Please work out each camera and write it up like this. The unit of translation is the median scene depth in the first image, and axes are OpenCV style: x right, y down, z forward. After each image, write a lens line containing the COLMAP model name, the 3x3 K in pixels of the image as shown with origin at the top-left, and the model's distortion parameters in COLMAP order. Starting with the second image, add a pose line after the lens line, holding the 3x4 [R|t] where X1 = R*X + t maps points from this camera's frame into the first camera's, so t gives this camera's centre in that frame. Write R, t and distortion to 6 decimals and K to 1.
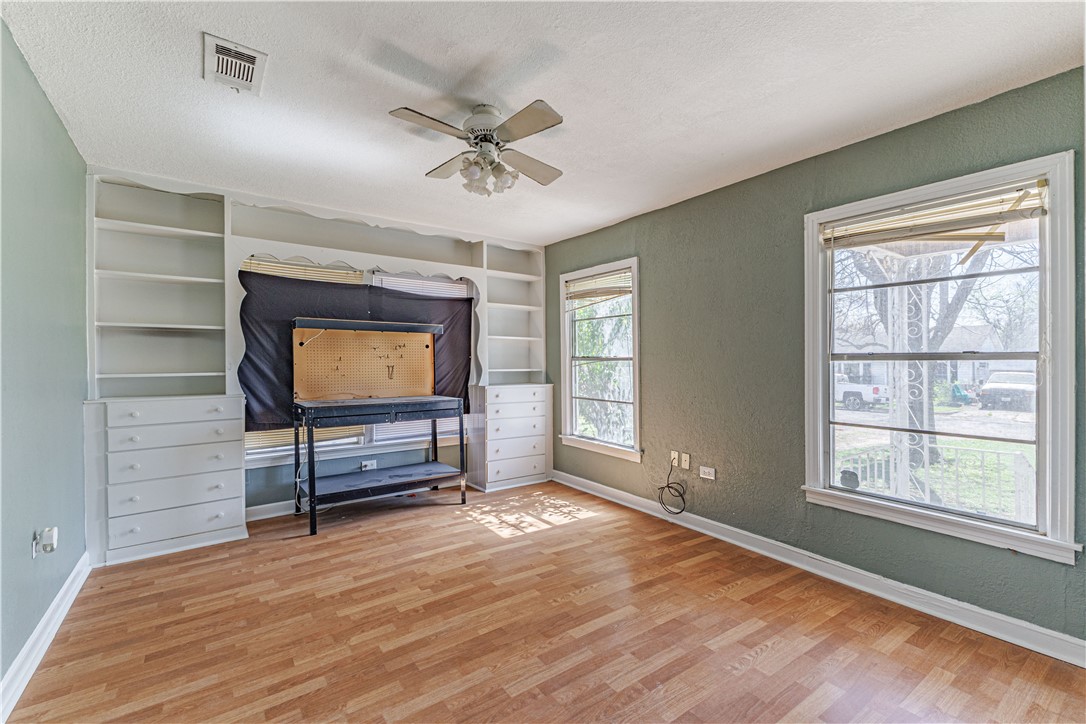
lens RADIAL K [[470.5, 0, 537.1], [0, 470.5, 360.7], [0, 0, 1]] dist [0.001567, -0.000039]
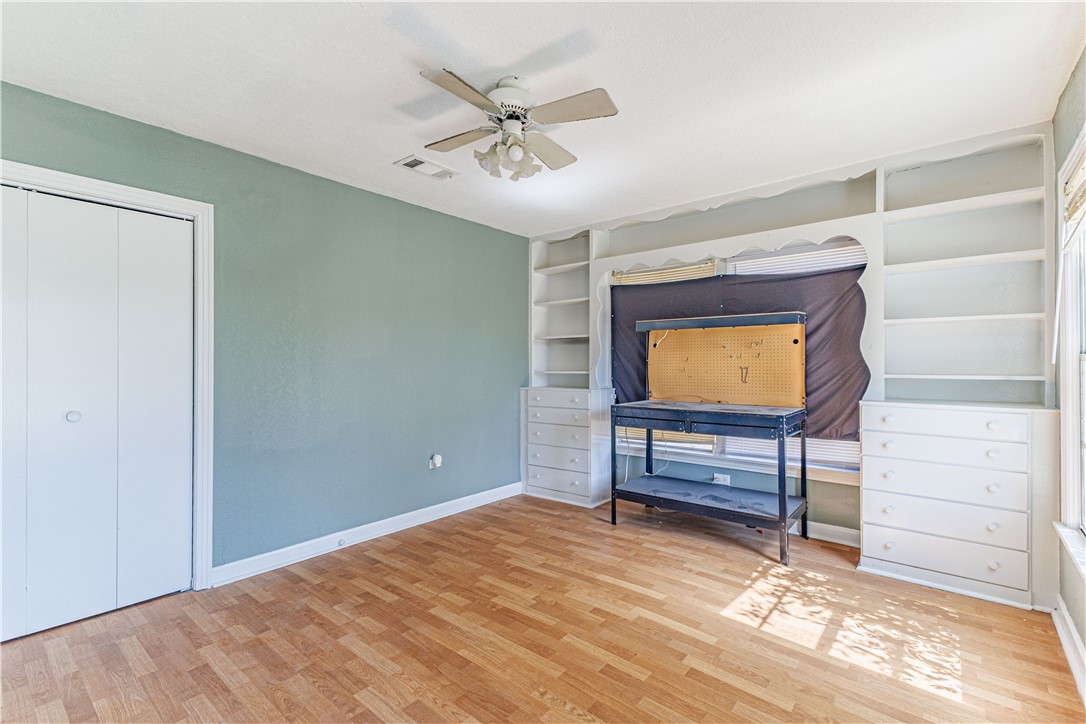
lens RADIAL K [[470.5, 0, 537.1], [0, 470.5, 360.7], [0, 0, 1]] dist [0.001567, -0.000039]
pose [[0.257904, 0.000726, -0.966170, 0.509339], [0.009775, 0.999947, 0.003361, -0.008840], [0.966121, -0.010311, 0.257883, 0.549565]]
